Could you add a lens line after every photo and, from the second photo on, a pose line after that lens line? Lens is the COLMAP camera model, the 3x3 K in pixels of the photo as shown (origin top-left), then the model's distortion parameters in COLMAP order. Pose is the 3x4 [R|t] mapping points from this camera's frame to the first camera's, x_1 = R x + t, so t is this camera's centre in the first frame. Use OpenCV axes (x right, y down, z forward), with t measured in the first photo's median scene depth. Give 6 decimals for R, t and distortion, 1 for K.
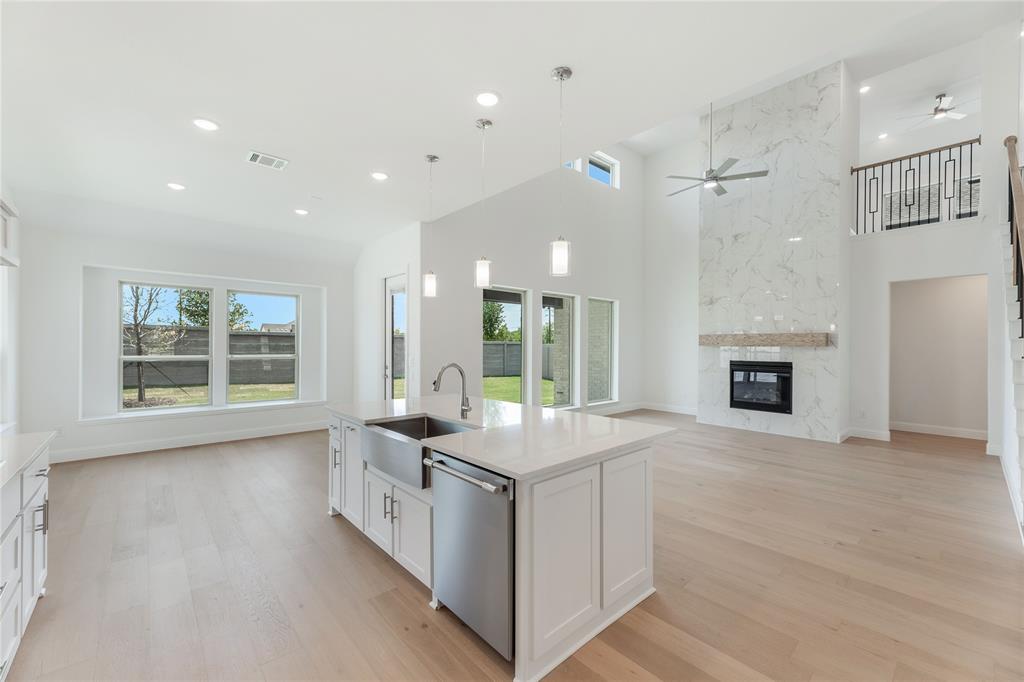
lens RADIAL K [[410.0, 0, 504.7], [0, 410.0, 346.1], [0, 0, 1]] dist [0.004592, 0.000384]
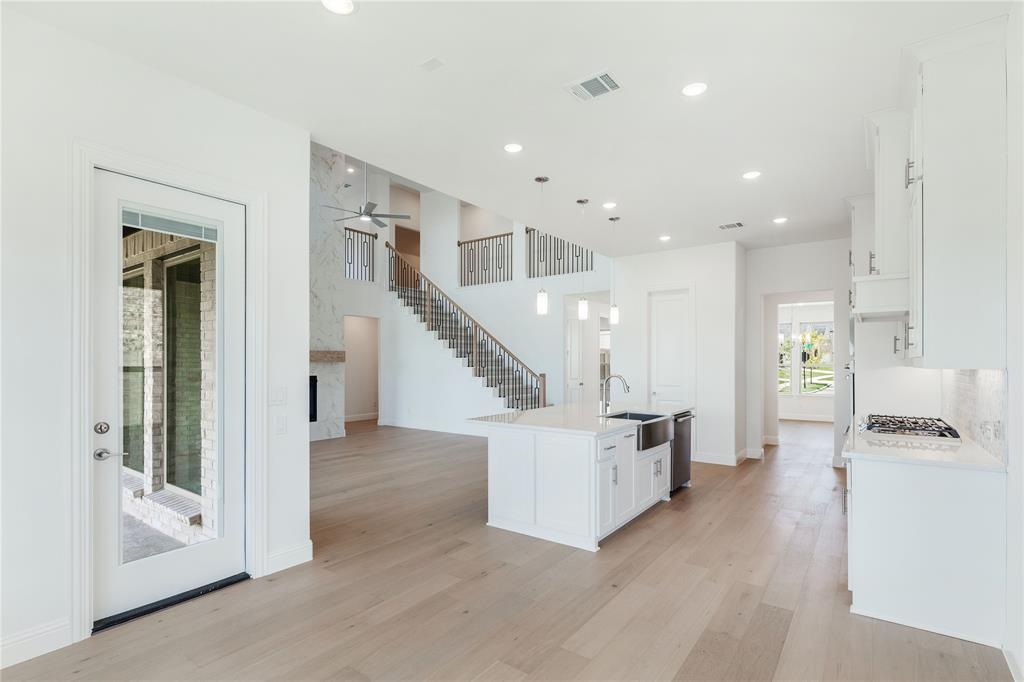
lens RADIAL K [[506.1, 0, 517.2], [0, 506.1, 359.2], [0, 0, 1]] dist [0.000926, -0.000172]
pose [[-0.233197, 0.001040, 0.972429, -0.796754], [0.000927, 0.999999, -0.000847, -0.005138], [-0.972429, 0.000704, -0.233198, 0.776966]]
